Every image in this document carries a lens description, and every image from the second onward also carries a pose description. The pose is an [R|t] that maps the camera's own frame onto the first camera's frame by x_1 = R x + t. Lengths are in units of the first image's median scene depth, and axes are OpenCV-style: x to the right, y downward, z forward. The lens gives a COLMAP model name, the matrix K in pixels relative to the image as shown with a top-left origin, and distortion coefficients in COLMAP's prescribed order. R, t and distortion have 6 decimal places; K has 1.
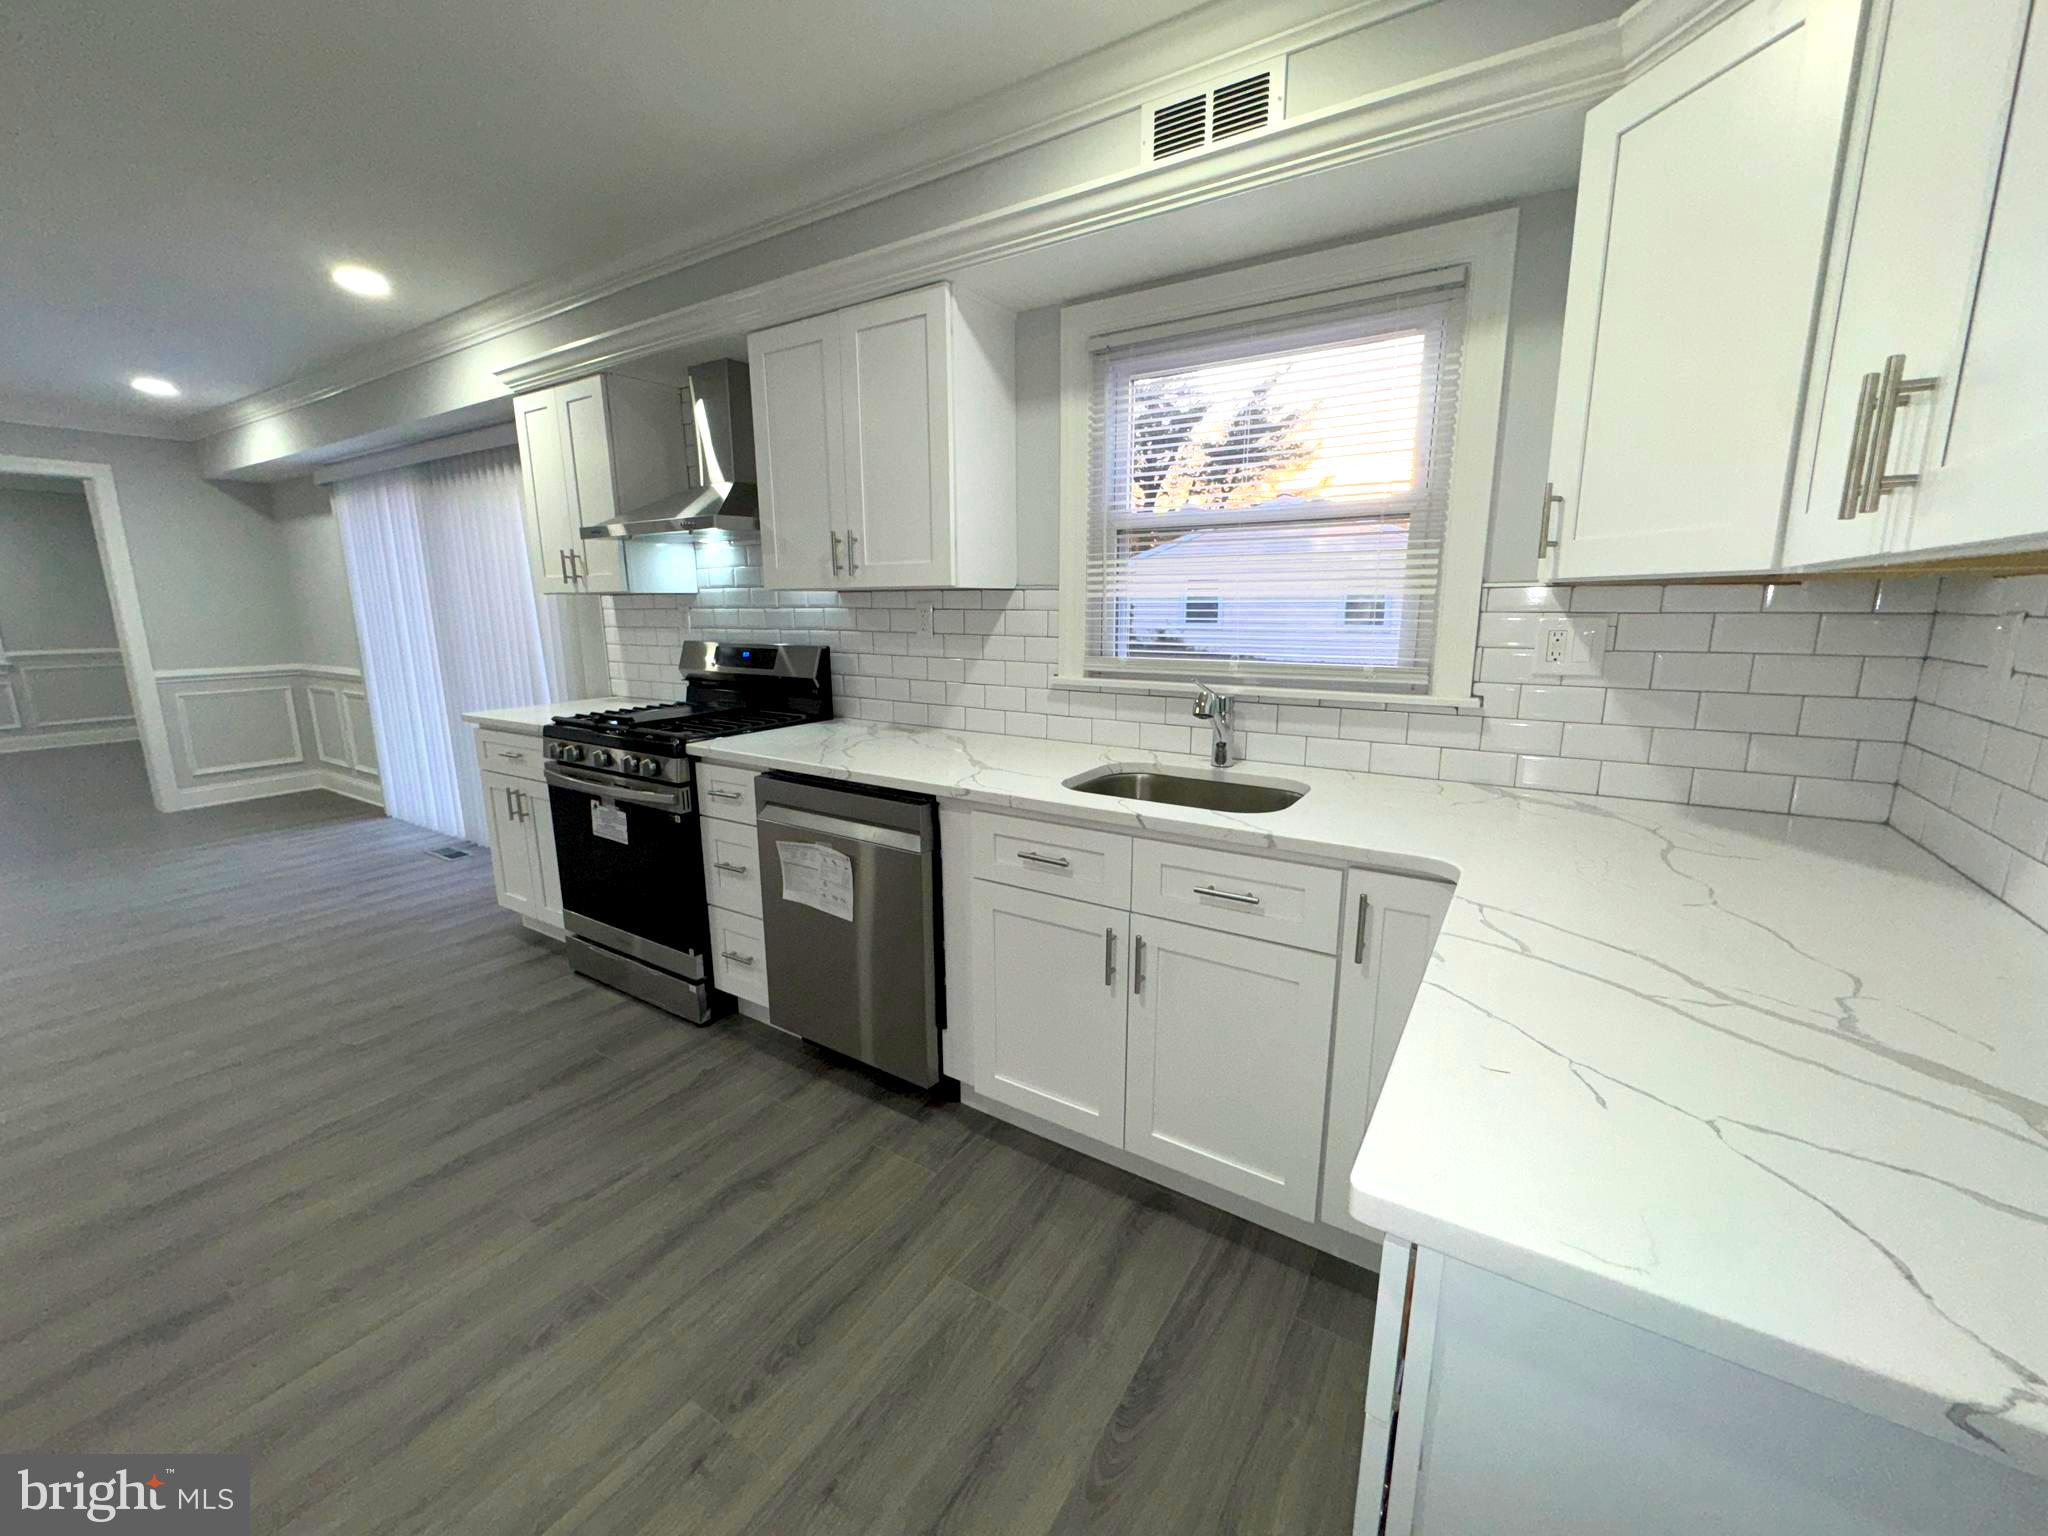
lens RADIAL K [[819.0, 0, 1017.7], [0, 819.0, 772.5], [0, 0, 1]] dist [-0.001713, -0.000678]
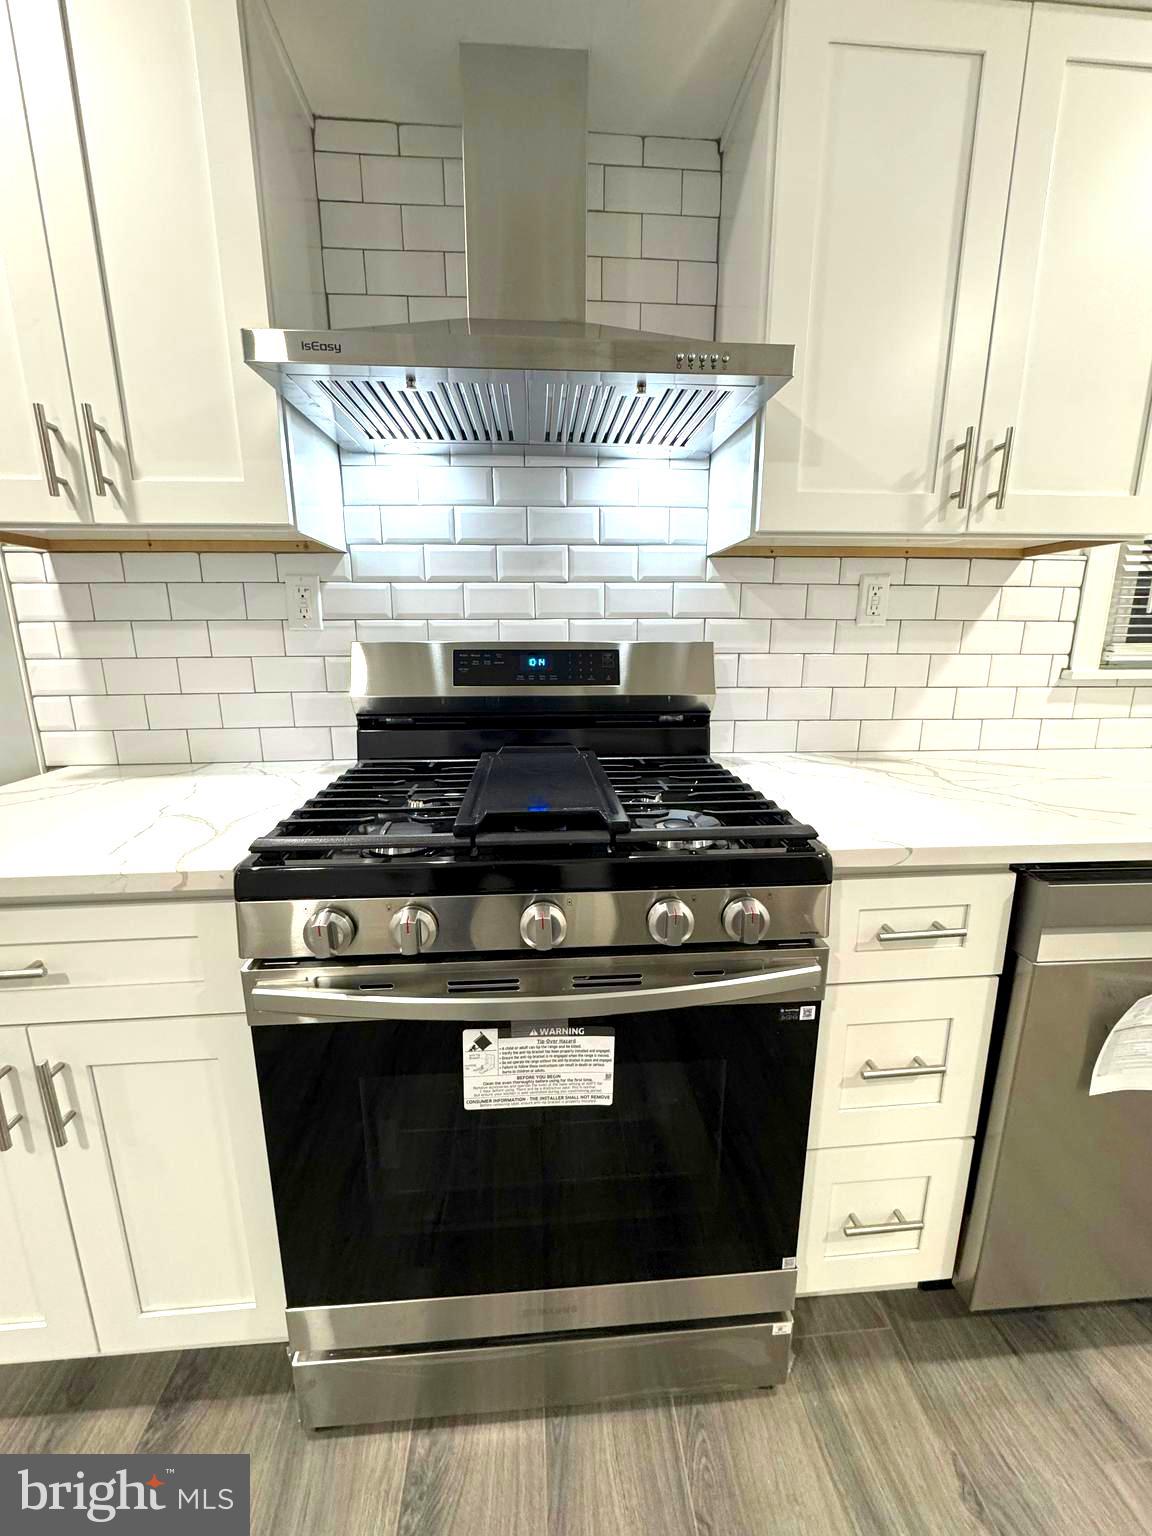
lens RADIAL K [[614.2, 0, 583.0], [0, 614.2, 772.9], [0, 0, 1]] dist [-0.001713, -0.000678]
pose [[0.793231, -0.132486, 0.594333, -0.672140], [0.125102, 0.990680, 0.053870, -0.104679], [-0.595931, 0.031621, 0.802413, 0.766394]]
